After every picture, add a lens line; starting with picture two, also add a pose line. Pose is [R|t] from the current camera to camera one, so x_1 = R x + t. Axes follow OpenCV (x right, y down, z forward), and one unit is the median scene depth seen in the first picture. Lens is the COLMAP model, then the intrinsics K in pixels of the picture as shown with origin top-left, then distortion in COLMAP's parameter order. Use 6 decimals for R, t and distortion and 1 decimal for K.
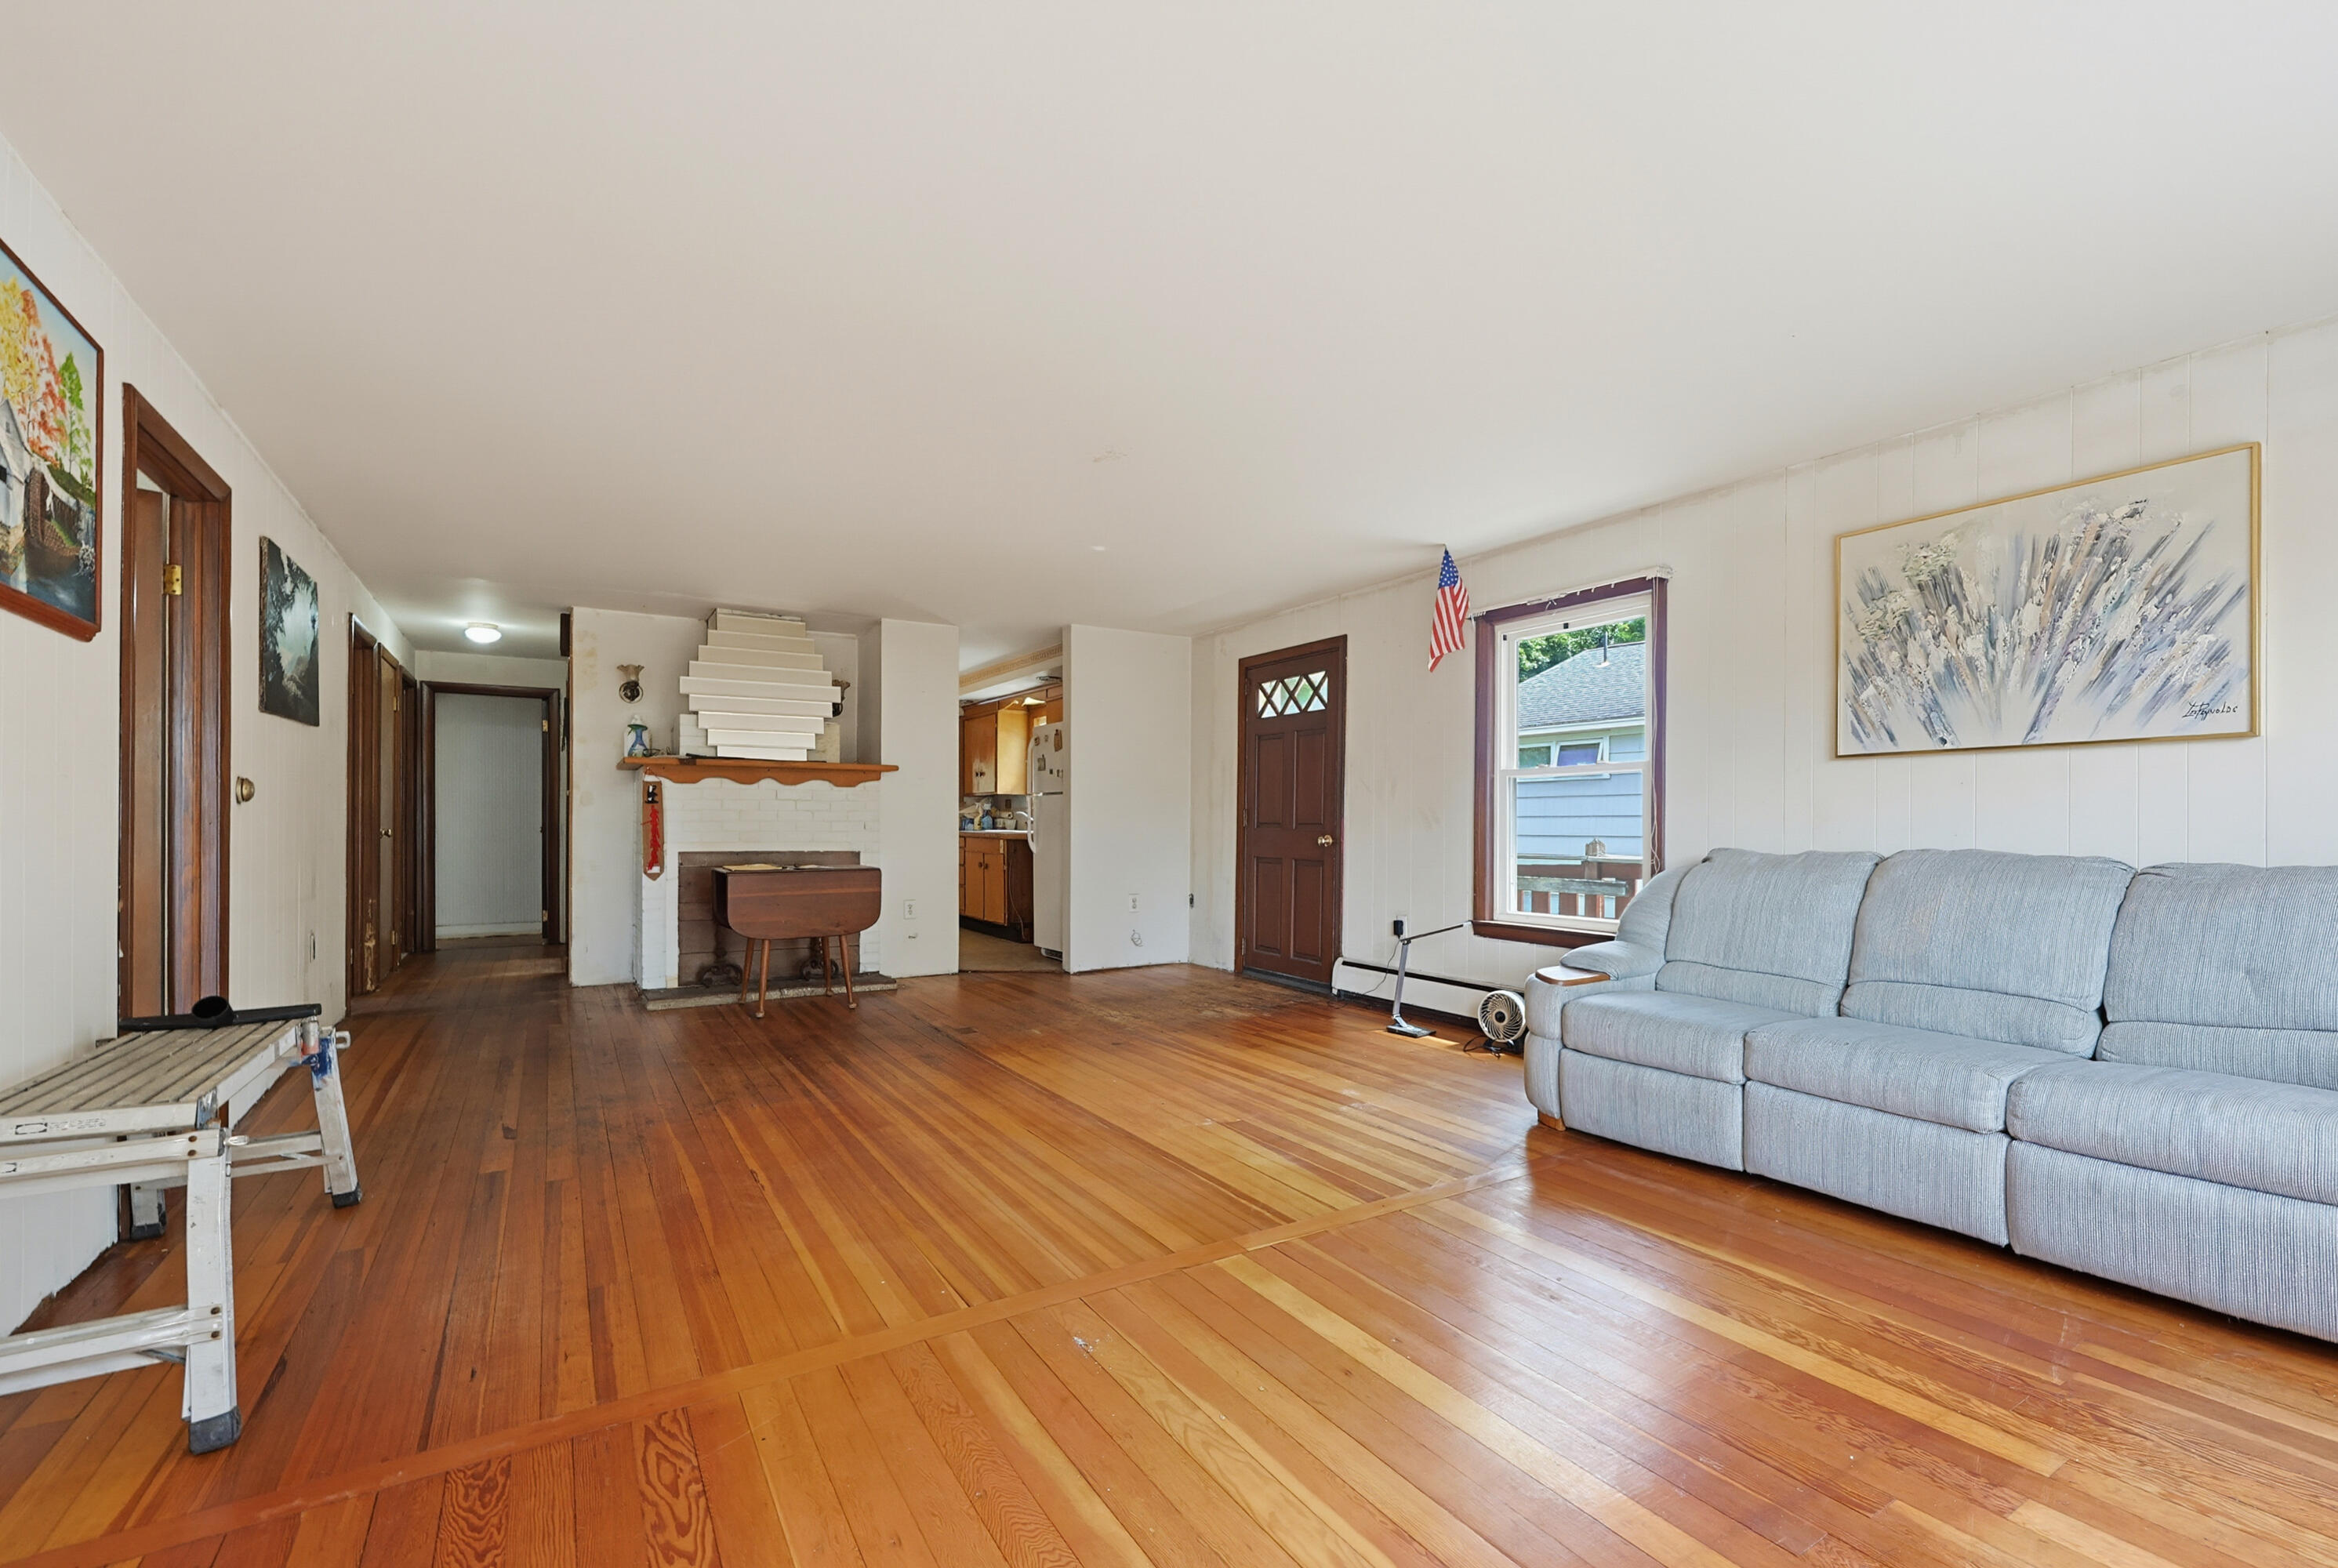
lens RADIAL K [[1011.2, 0, 1177.7], [0, 1011.2, 809.1], [0, 0, 1]] dist [0.000853, -0.000712]
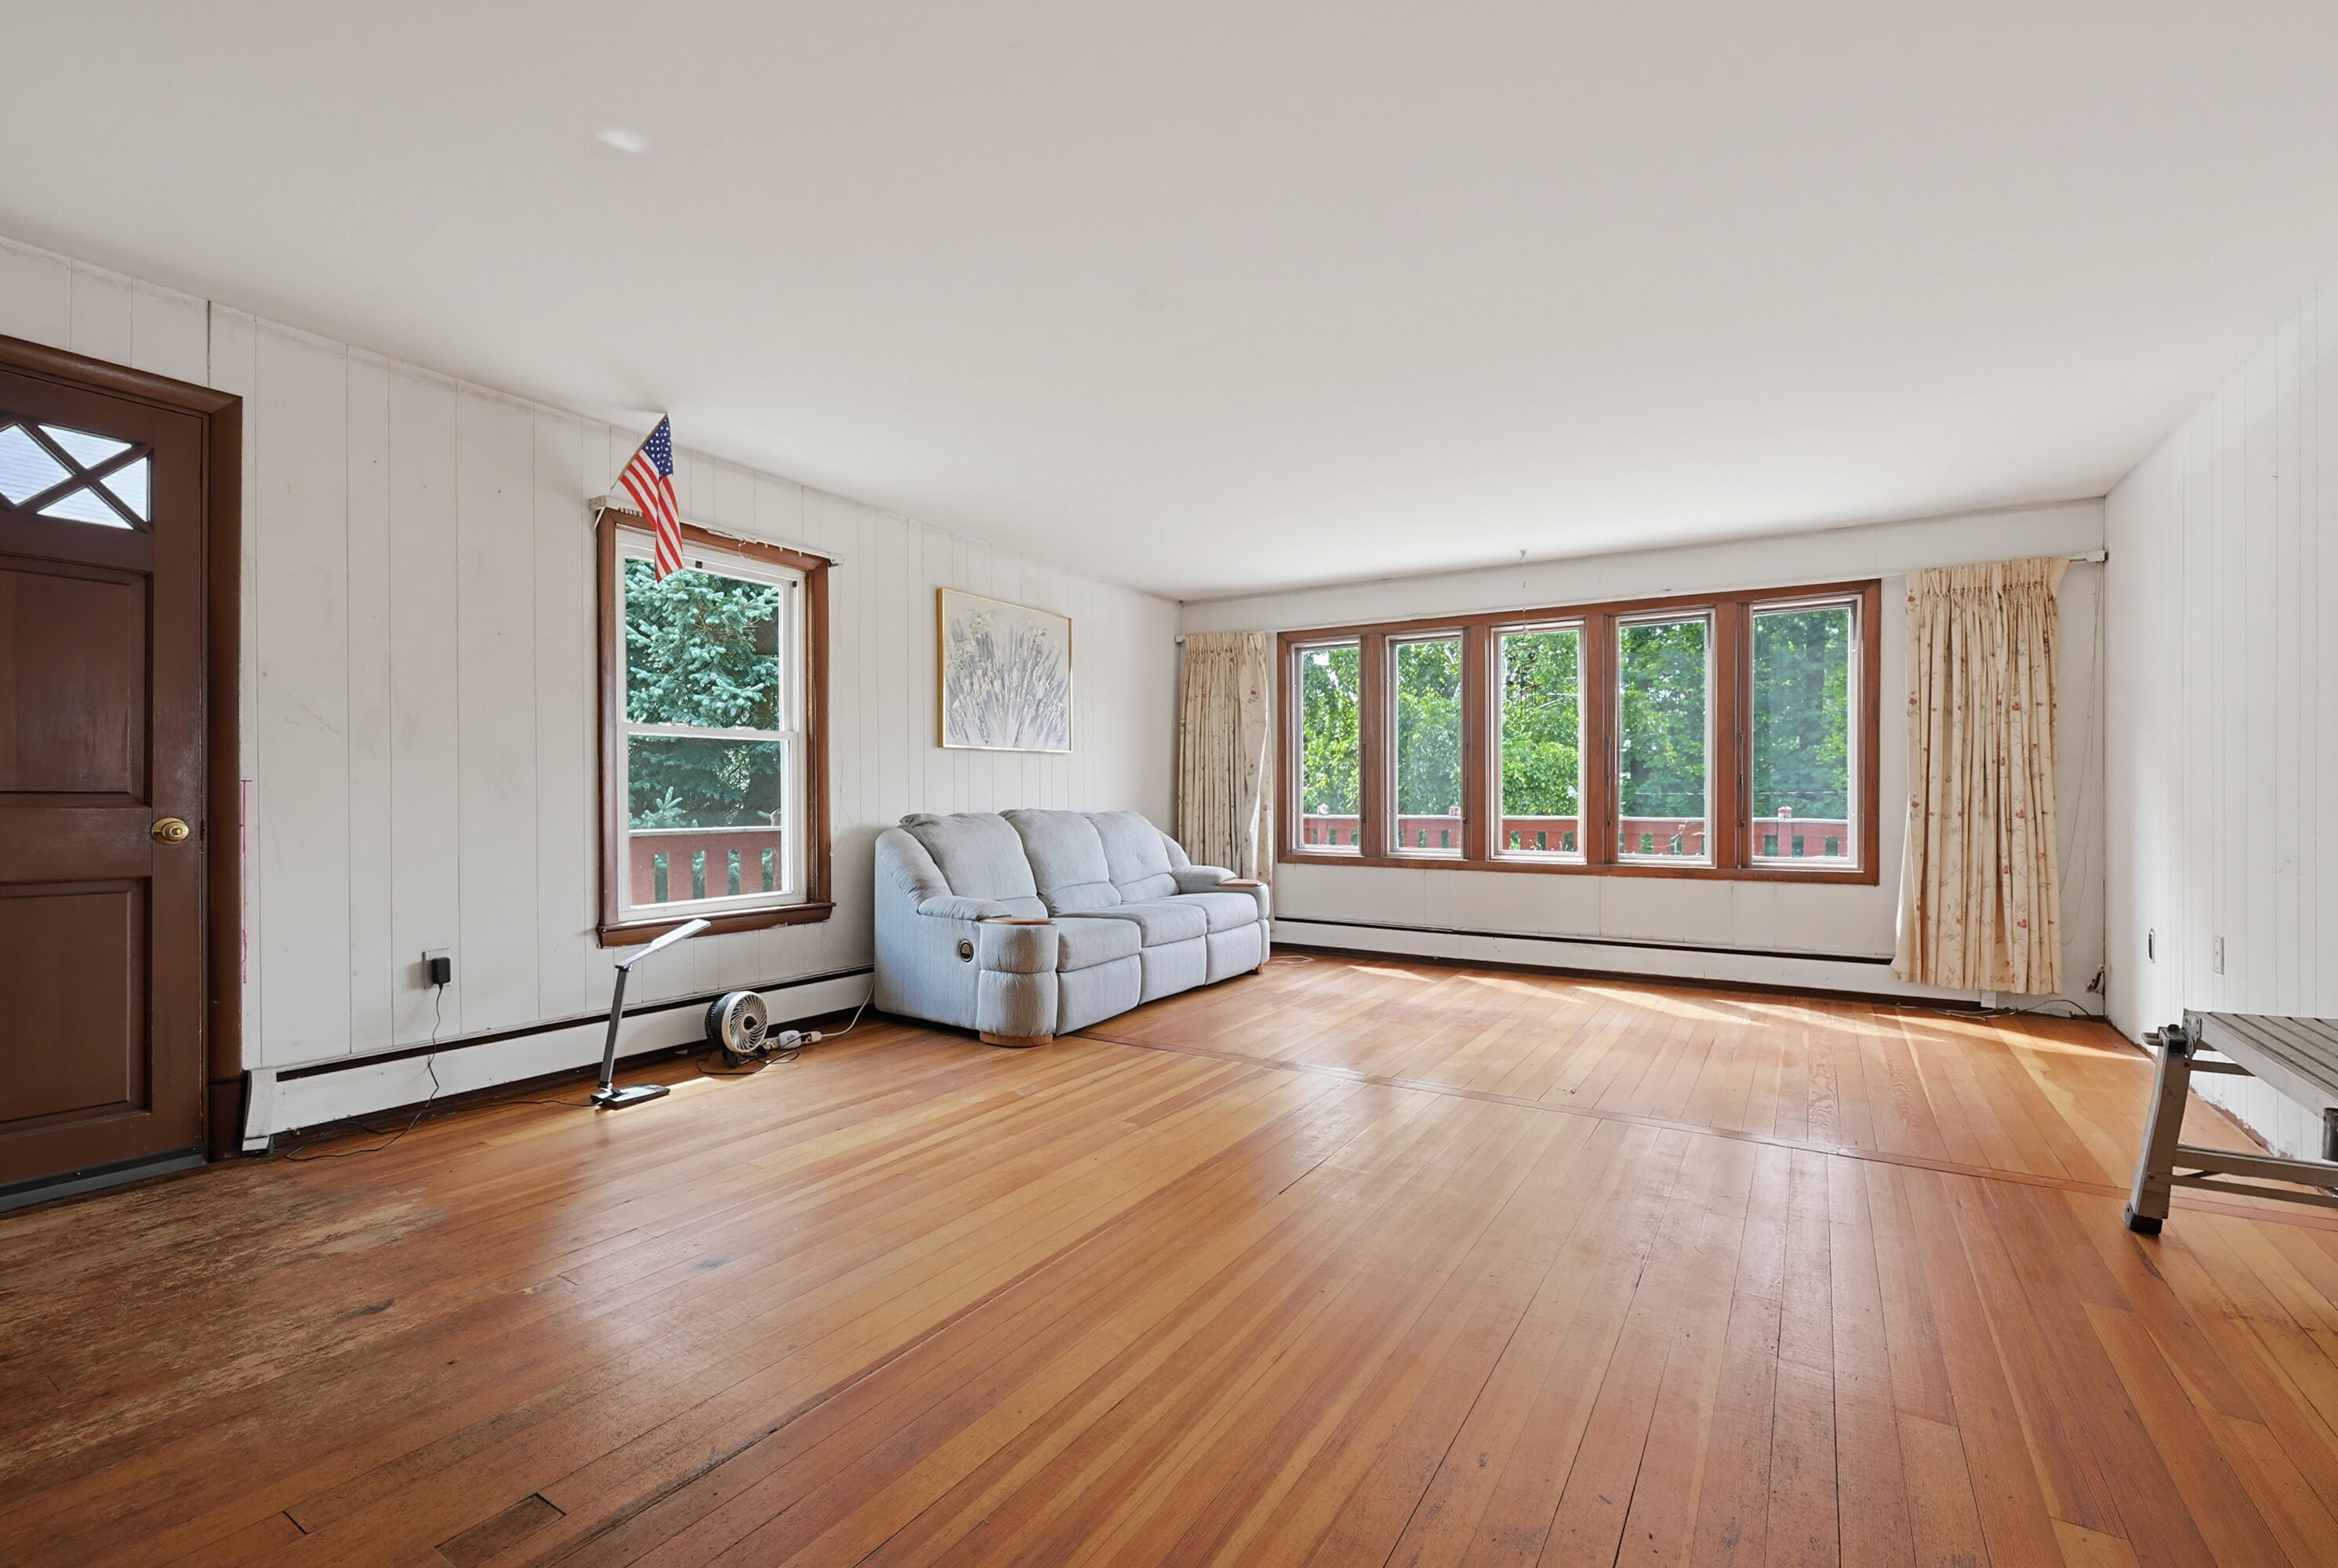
lens RADIAL K [[1023.4, 0, 1198.6], [0, 1023.4, 783.4], [0, 0, 1]] dist [0.000047, -0.000309]
pose [[-0.456926, 0.001875, 0.889503, -0.800943], [-0.020985, 0.999697, -0.012887, 0.011637], [-0.889257, -0.024555, -0.456748, 1.379127]]
